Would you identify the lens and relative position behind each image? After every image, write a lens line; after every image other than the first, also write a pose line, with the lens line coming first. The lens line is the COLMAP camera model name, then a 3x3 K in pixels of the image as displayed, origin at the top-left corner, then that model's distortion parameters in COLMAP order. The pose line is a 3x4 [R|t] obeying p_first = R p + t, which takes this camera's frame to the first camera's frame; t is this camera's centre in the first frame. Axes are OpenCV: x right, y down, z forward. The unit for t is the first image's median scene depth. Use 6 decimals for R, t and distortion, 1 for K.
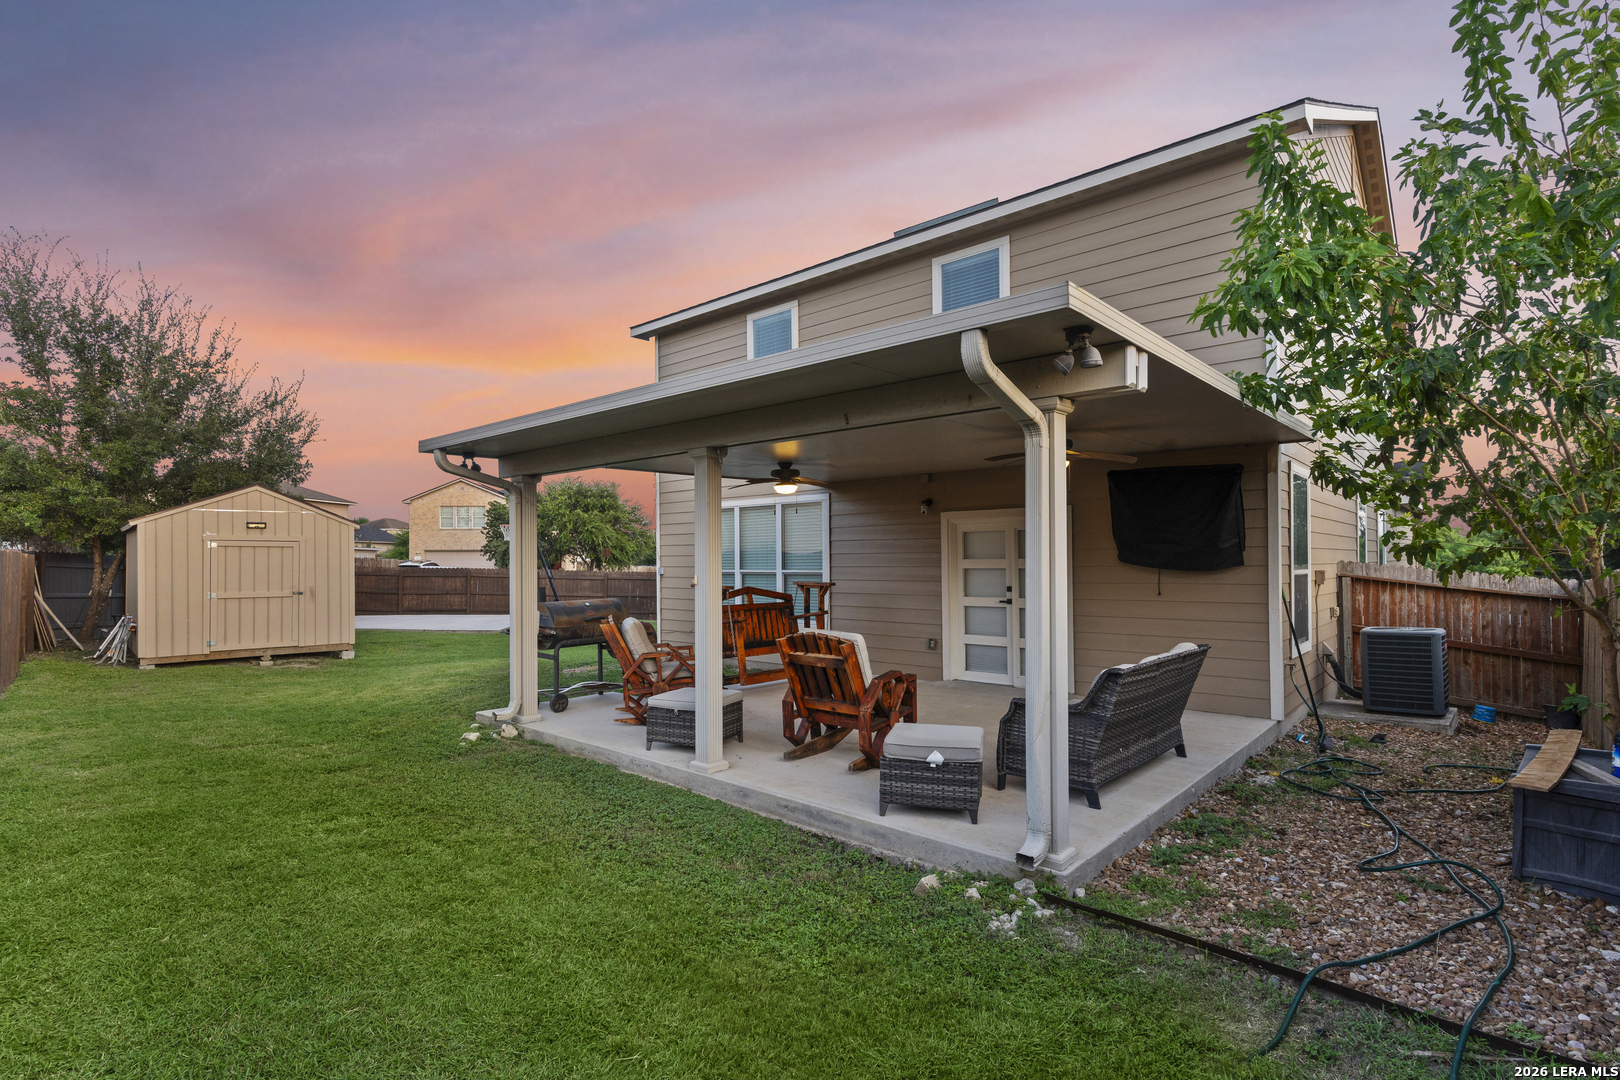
lens RADIAL K [[777.7, 0, 815.0], [0, 777.7, 563.1], [0, 0, 1]] dist [-0.007141, -0.002117]
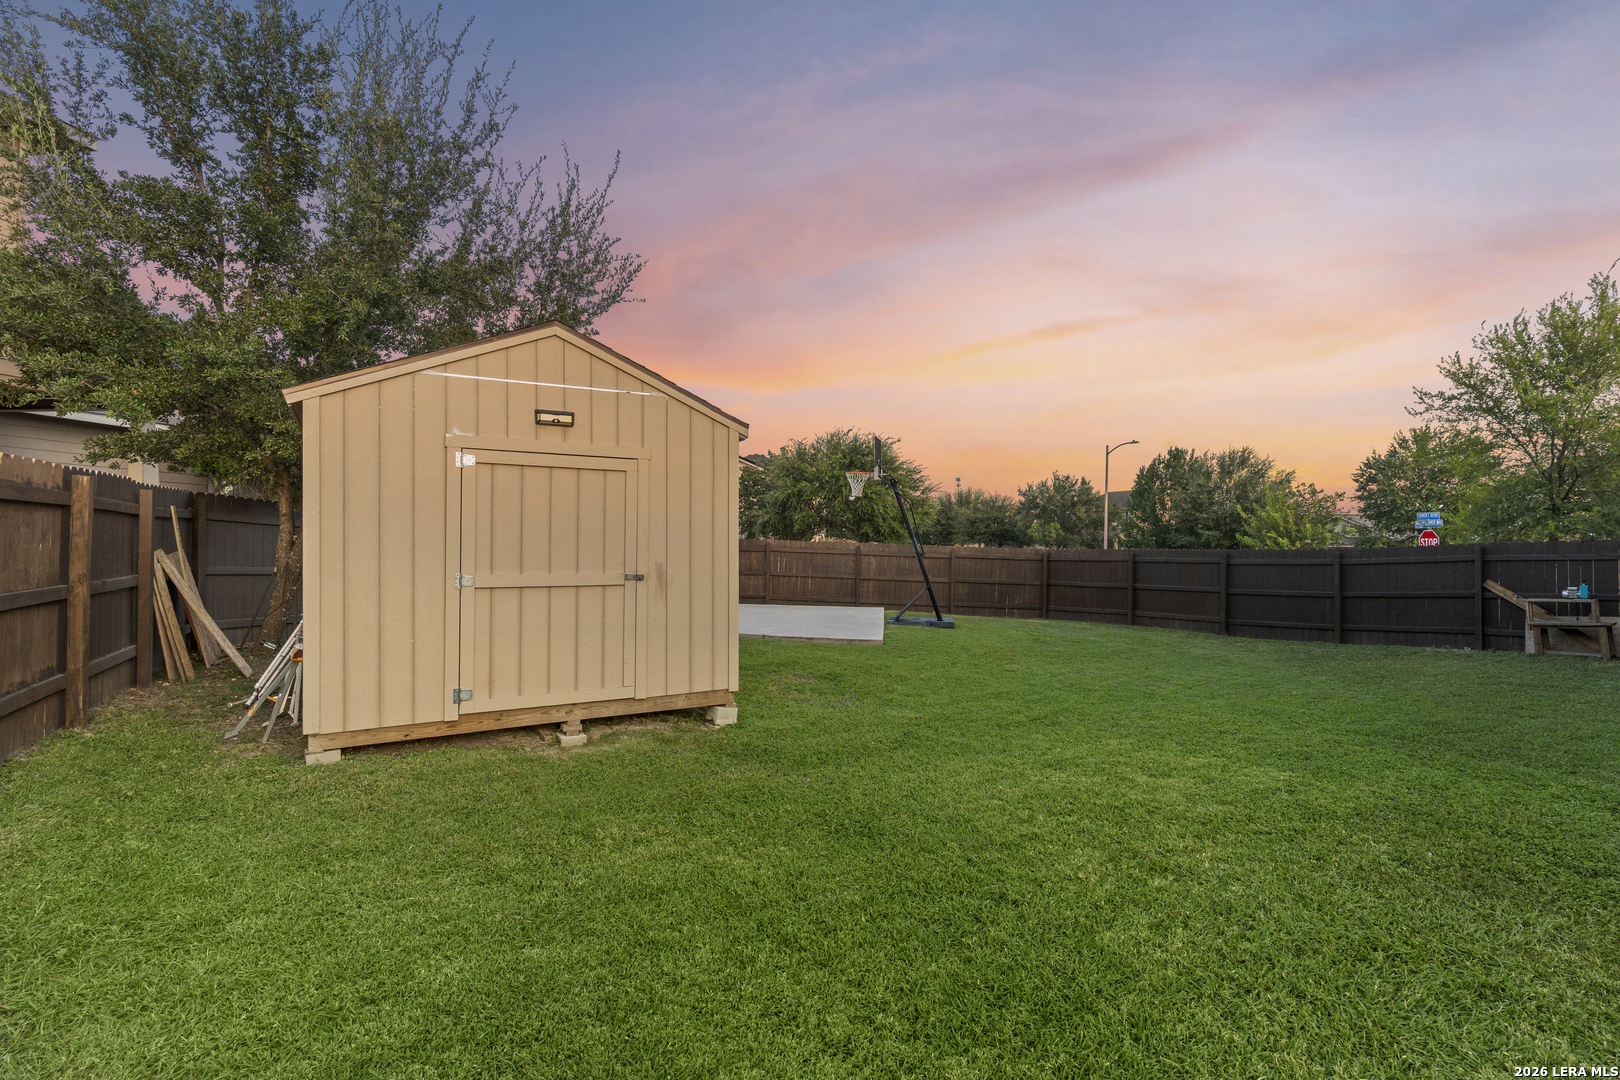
lens RADIAL K [[777.7, 0, 807.7], [0, 777.7, 538.0], [0, 0, 1]] dist [-0.007141, -0.002117]
pose [[0.970432, 0.004207, -0.241336, -0.461533], [-0.005942, 0.999961, -0.006462, 0.018831], [0.241300, 0.007705, 0.970420, 0.590668]]
